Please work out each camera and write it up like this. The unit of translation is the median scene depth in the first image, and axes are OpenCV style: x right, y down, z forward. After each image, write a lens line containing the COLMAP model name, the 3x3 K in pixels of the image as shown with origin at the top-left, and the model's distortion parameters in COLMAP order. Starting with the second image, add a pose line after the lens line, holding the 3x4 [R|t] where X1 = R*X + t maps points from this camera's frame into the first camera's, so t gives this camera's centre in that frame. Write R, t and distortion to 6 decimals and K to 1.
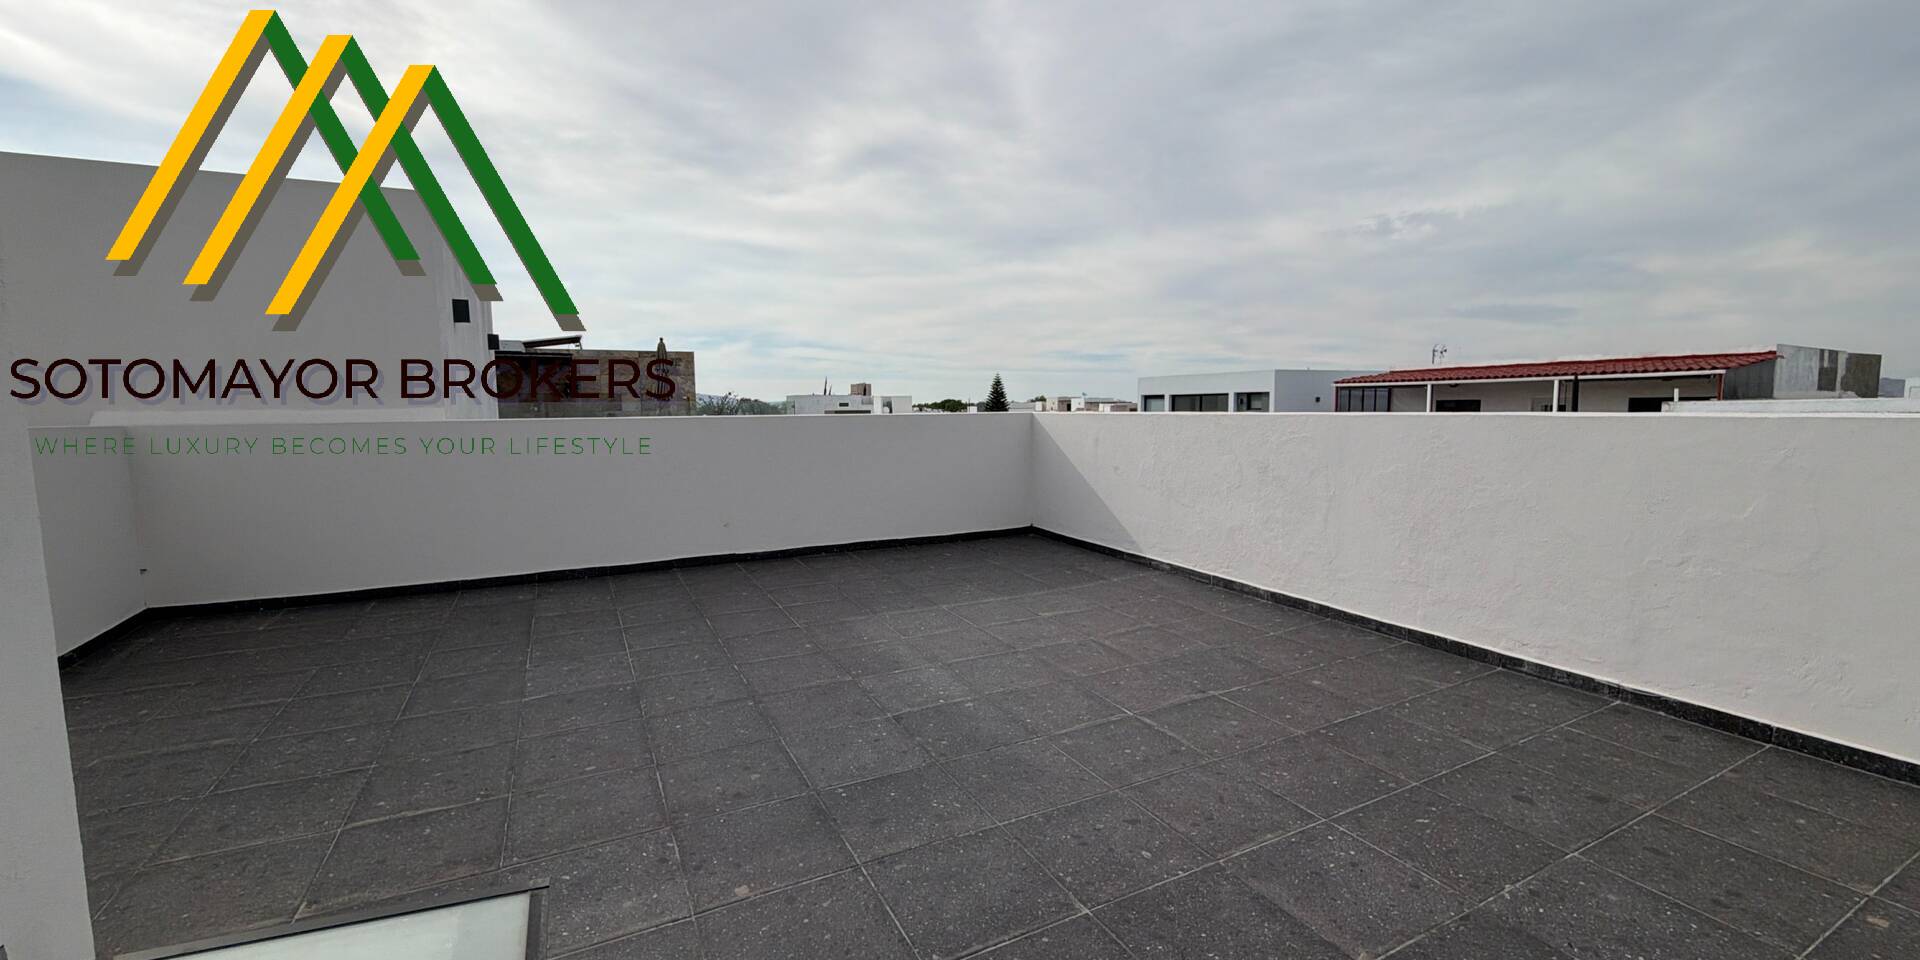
lens RADIAL K [[768.5, 0, 960.0], [0, 768.5, 480.0], [0, 0, 1]] dist [0.002060, 0.000179]
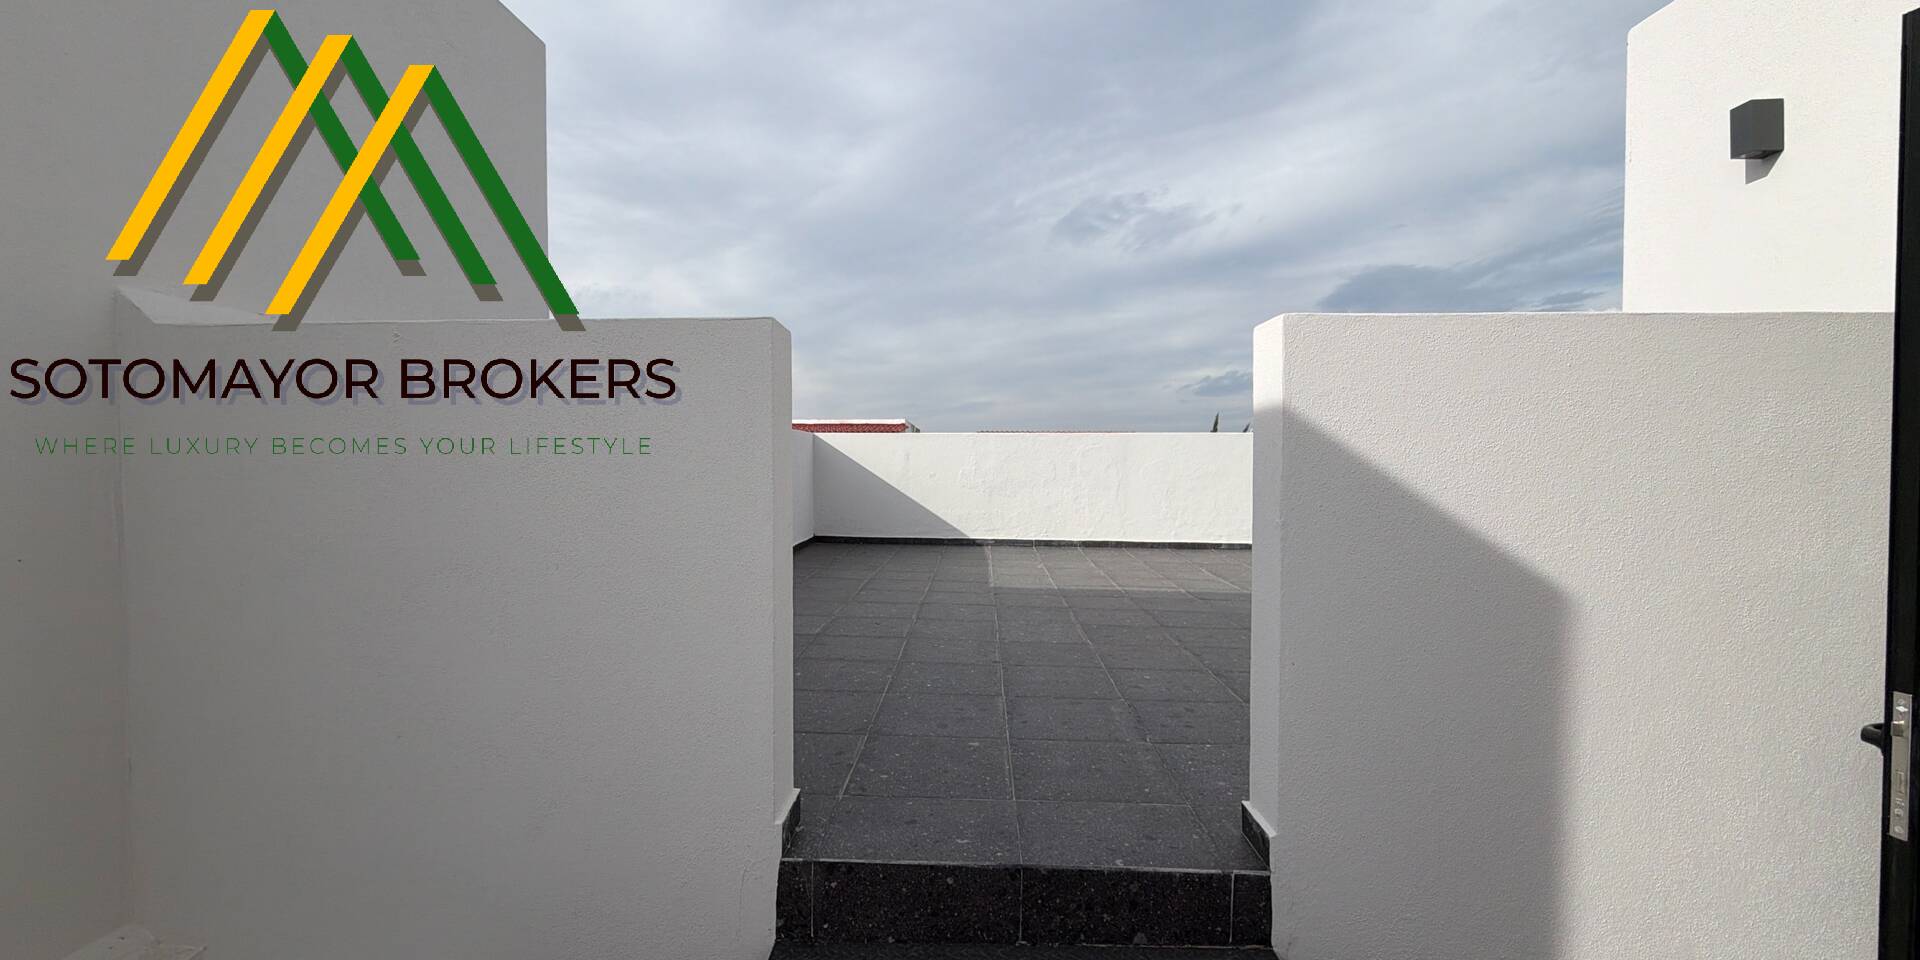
lens RADIAL K [[749.8, 0, 960.0], [0, 749.8, 480.0], [0, 0, 1]] dist [-0.000290, -0.000008]
pose [[0.487103, -0.008615, 0.873302, -1.658453], [0.075944, 0.996581, -0.032528, 0.068825], [-0.870036, 0.082167, 0.486092, 0.626797]]
